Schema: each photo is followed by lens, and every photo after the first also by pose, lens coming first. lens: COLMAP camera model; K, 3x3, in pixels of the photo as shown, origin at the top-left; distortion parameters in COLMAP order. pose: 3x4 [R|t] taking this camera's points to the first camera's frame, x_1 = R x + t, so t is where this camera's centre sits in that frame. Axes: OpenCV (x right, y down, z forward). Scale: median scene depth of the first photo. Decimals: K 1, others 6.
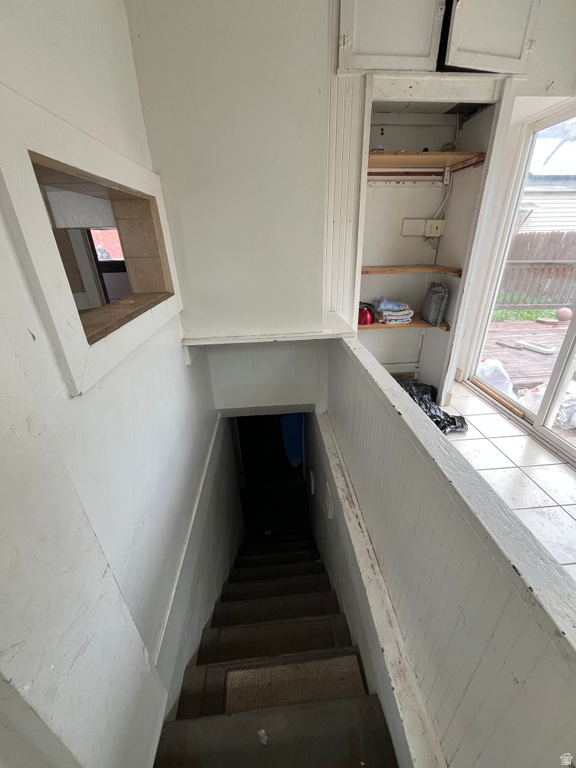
lens RADIAL K [[310.9, 0, 292.4], [0, 310.9, 385.5], [0, 0, 1]] dist [0.004842, -0.002118]
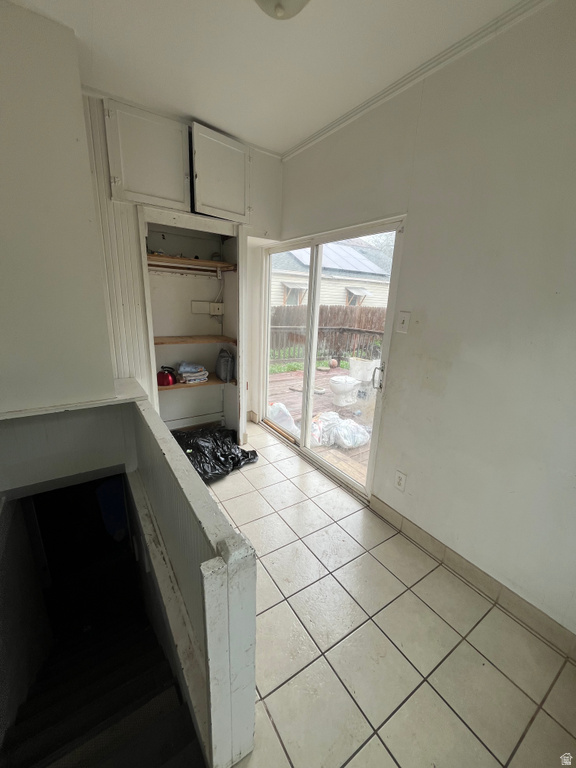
lens RADIAL K [[310.9, 0, 290.5], [0, 310.9, 384.5], [0, 0, 1]] dist [0.004842, -0.002118]
pose [[0.868705, -0.075753, 0.489503, 0.074038], [0.156951, 0.979411, -0.126967, 0.021258], [-0.469806, 0.187124, 0.862709, -0.242400]]
